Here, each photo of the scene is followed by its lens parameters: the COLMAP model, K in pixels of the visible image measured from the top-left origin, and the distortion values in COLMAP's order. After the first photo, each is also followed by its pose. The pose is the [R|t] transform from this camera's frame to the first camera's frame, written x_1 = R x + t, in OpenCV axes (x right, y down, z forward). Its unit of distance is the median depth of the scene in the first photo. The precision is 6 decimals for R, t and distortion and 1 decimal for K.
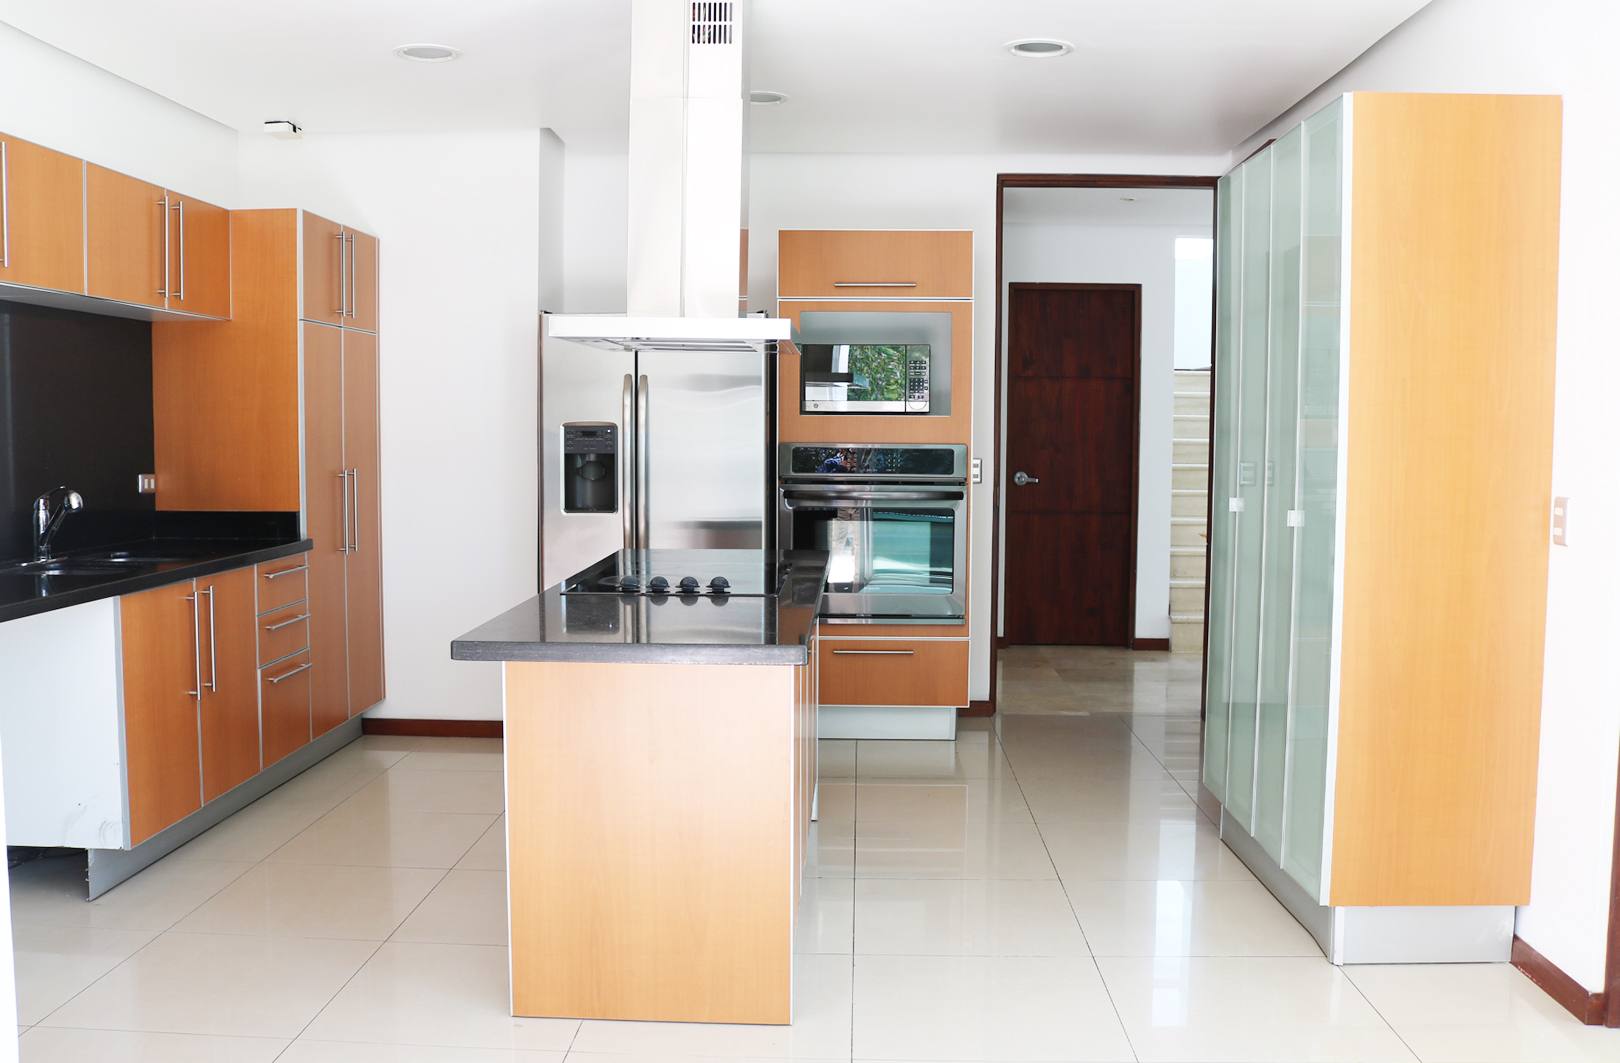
lens RADIAL K [[1396.2, 0, 810.0], [0, 1396.2, 531.5], [0, 0, 1]] dist [-0.146700, 0.006919]
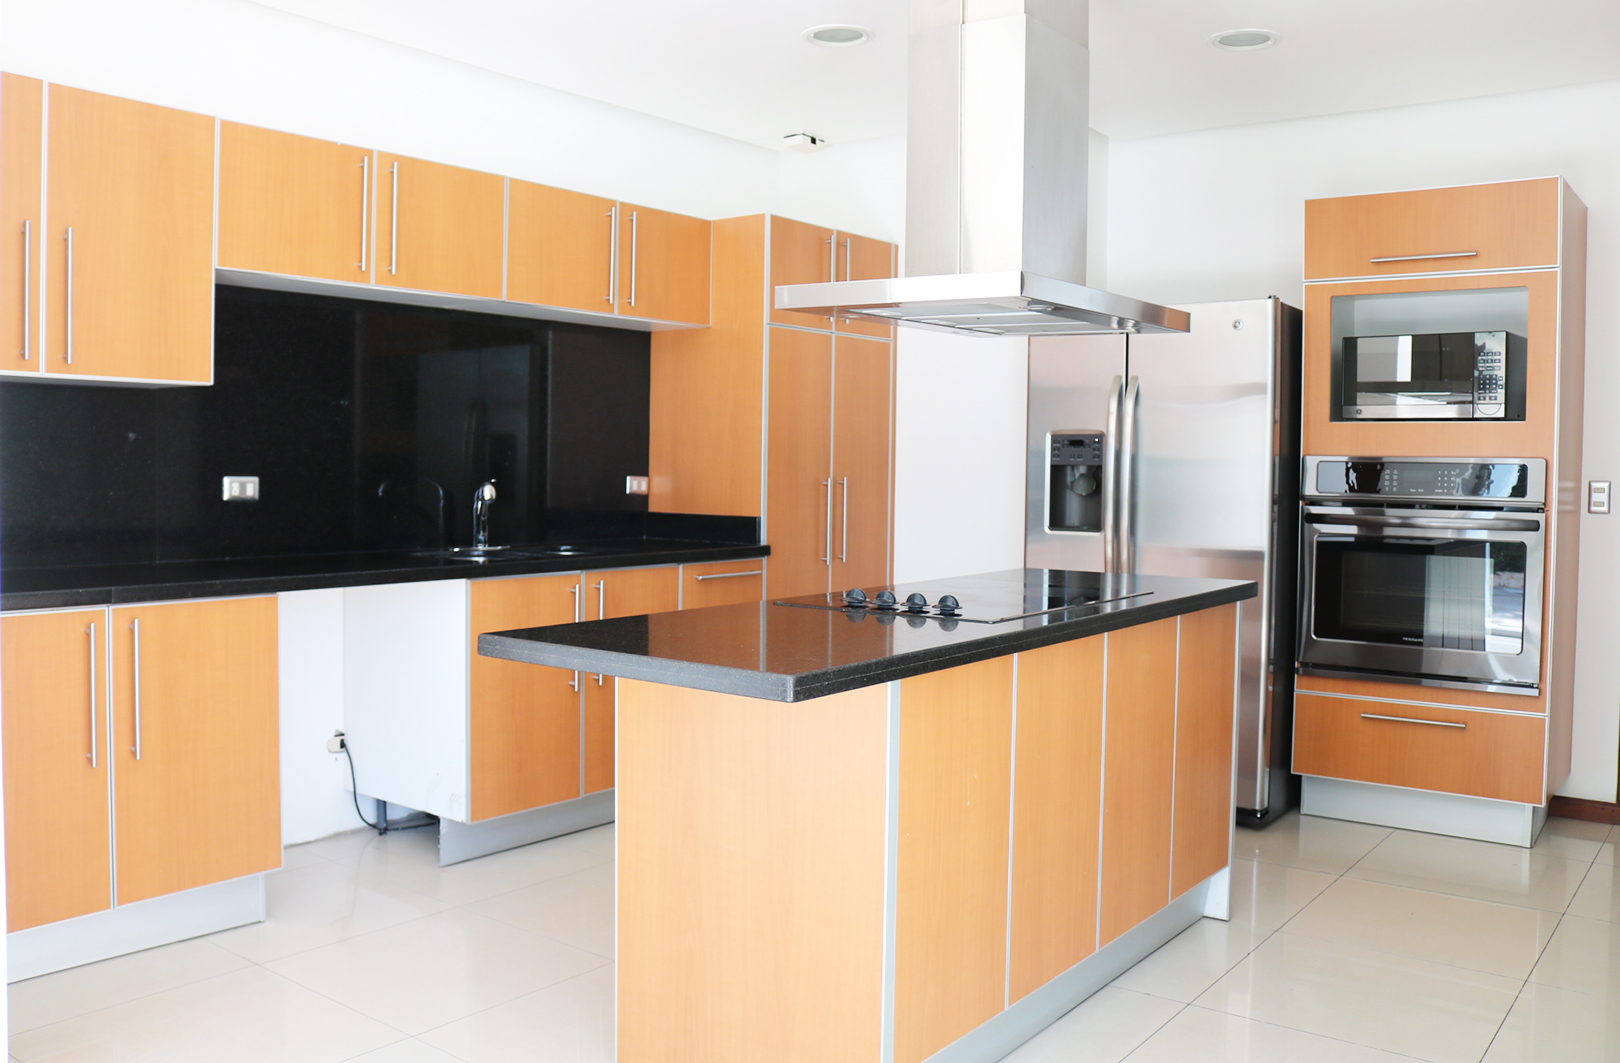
lens RADIAL K [[1358.8, 0, 809.0], [0, 1358.8, 486.5], [0, 0, 1]] dist [-0.149149, 0.009470]
pose [[0.804409, 0.014667, -0.593894, 0.218457], [-0.052007, 0.997596, -0.045804, 0.006174], [0.591795, 0.067731, 0.803238, 0.206181]]
